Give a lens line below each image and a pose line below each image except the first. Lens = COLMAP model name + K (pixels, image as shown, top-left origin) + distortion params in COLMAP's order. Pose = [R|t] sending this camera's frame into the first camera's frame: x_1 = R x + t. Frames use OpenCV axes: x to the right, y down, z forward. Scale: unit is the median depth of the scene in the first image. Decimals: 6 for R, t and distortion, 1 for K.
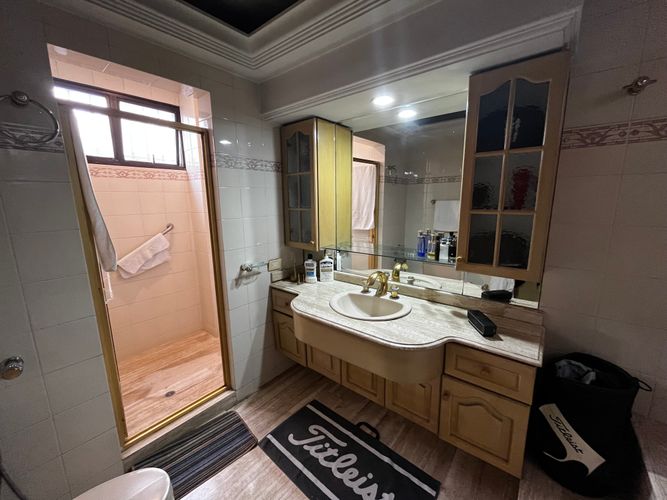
lens RADIAL K [[270.1, 0, 330.5], [0, 270.1, 249.0], [0, 0, 1]] dist [0.000050, -0.000308]
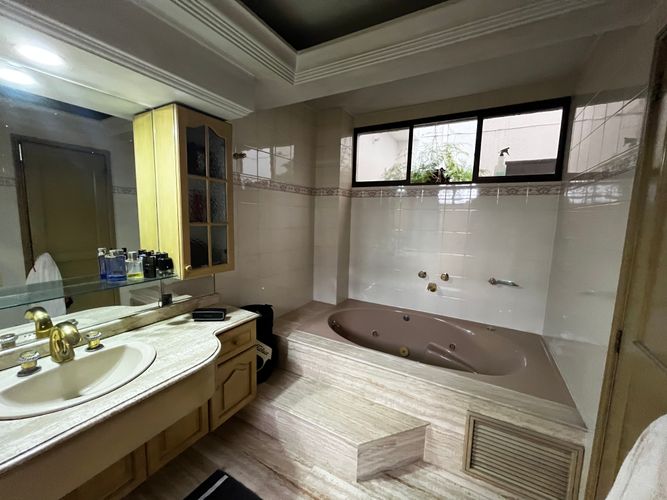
lens RADIAL K [[270.1, 0, 331.3], [0, 270.1, 249.1], [0, 0, 1]] dist [0.000050, -0.000308]
pose [[-0.168835, -0.109736, 0.979517, -0.650989], [0.157786, 0.977957, 0.136759, -0.089262], [-0.972933, 0.177644, -0.147799, 0.556550]]
